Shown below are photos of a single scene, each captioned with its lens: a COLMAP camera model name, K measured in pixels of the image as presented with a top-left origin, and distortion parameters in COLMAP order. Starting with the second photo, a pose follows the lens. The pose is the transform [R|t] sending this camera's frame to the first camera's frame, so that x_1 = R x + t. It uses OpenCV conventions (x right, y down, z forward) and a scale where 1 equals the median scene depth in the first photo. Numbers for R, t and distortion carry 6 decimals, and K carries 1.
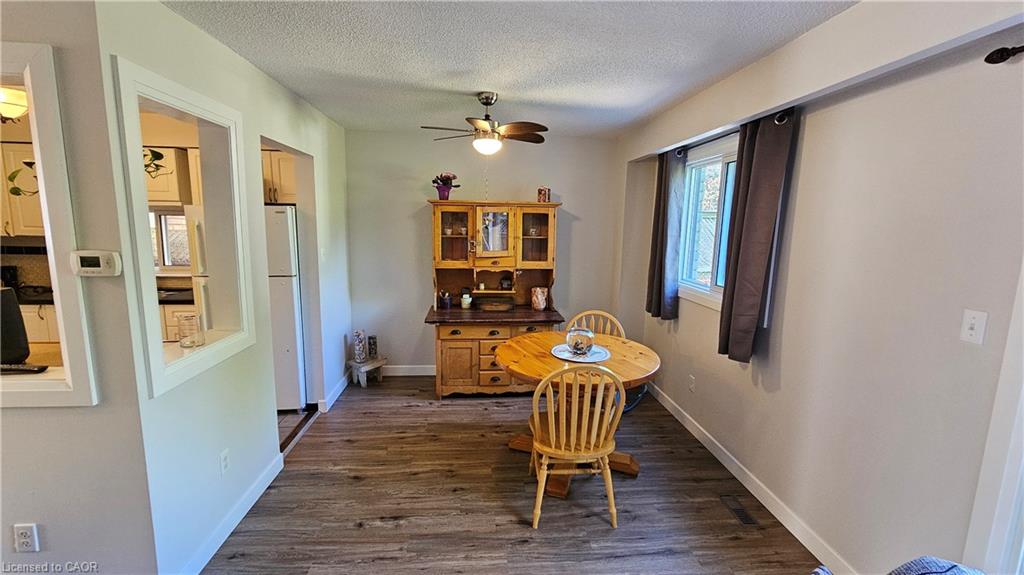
lens RADIAL K [[421.9, 0, 511.5], [0, 421.9, 286.3], [0, 0, 1]] dist [0.002028, 0.000084]
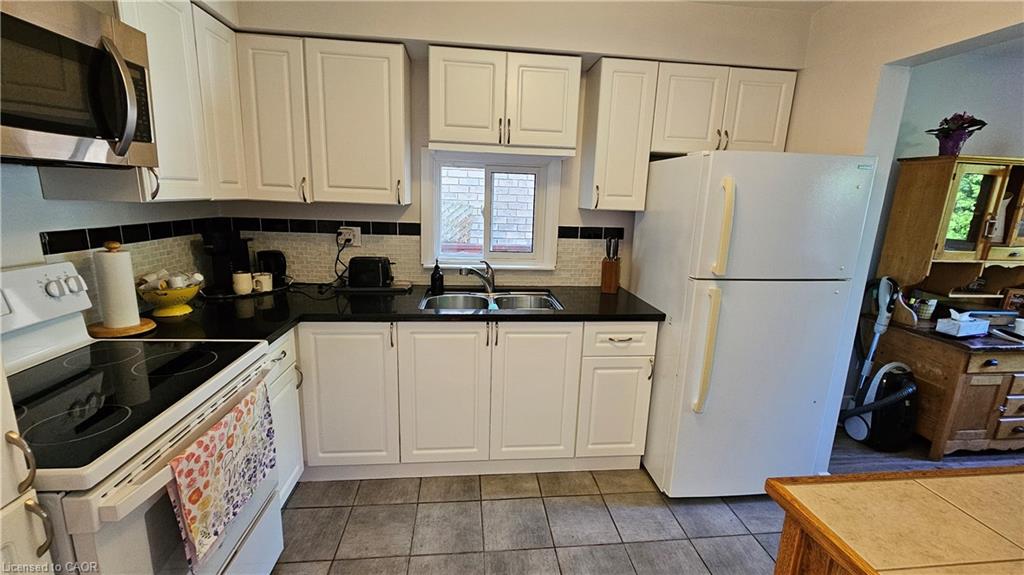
lens RADIAL K [[421.9, 0, 510.5], [0, 421.9, 286.9], [0, 0, 1]] dist [0.002028, 0.000084]
pose [[0.999523, 0.009442, 0.029397, -0.967010], [-0.011306, 0.997892, 0.063899, -0.043811], [-0.028732, -0.064201, 0.997523, 0.414216]]
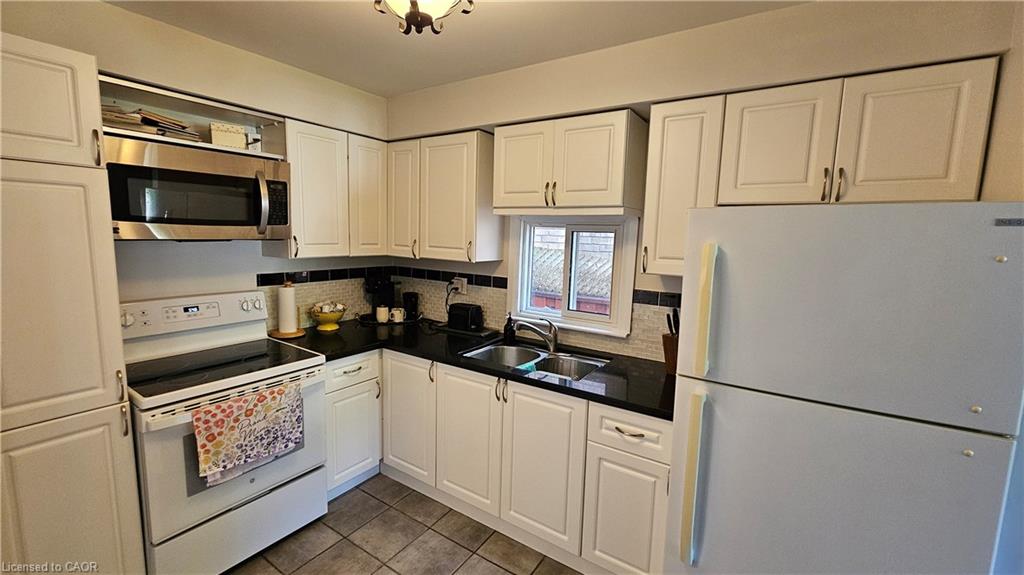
lens RADIAL K [[421.9, 0, 510.7], [0, 421.9, 287.1], [0, 0, 1]] dist [0.002028, 0.000084]
pose [[0.786787, 0.081271, -0.611850, -0.600056], [-0.103236, 0.994657, -0.000634, -0.088246], [0.608529, 0.063663, 0.790974, 0.523416]]
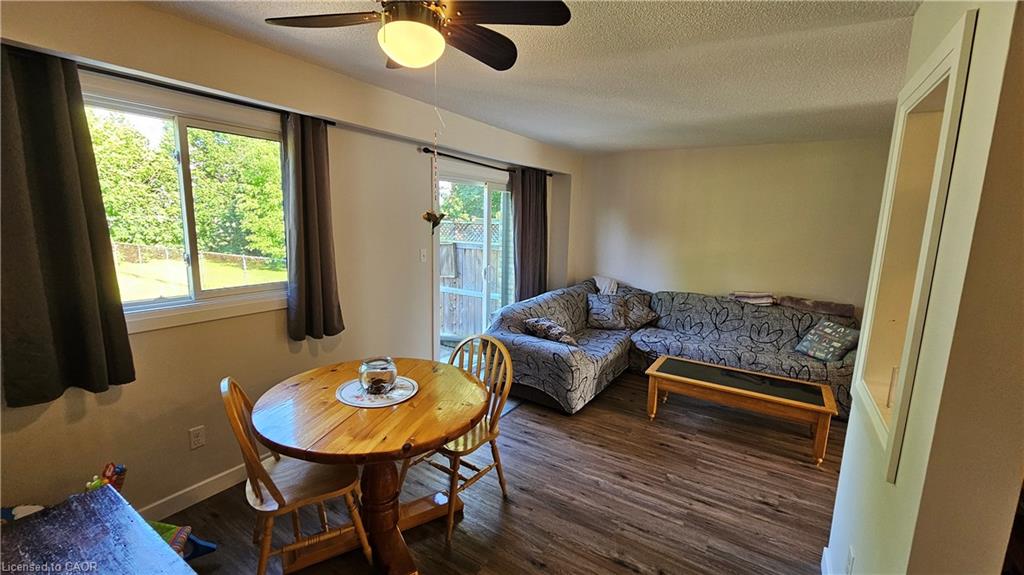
lens RADIAL K [[421.9, 0, 516.2], [0, 421.9, 285.1], [0, 0, 1]] dist [0.002028, 0.000084]
pose [[-0.800424, -0.129890, 0.585192, -0.362762], [0.051788, 0.957606, 0.283387, -0.179774], [-0.597193, 0.257135, -0.759764, 1.111785]]
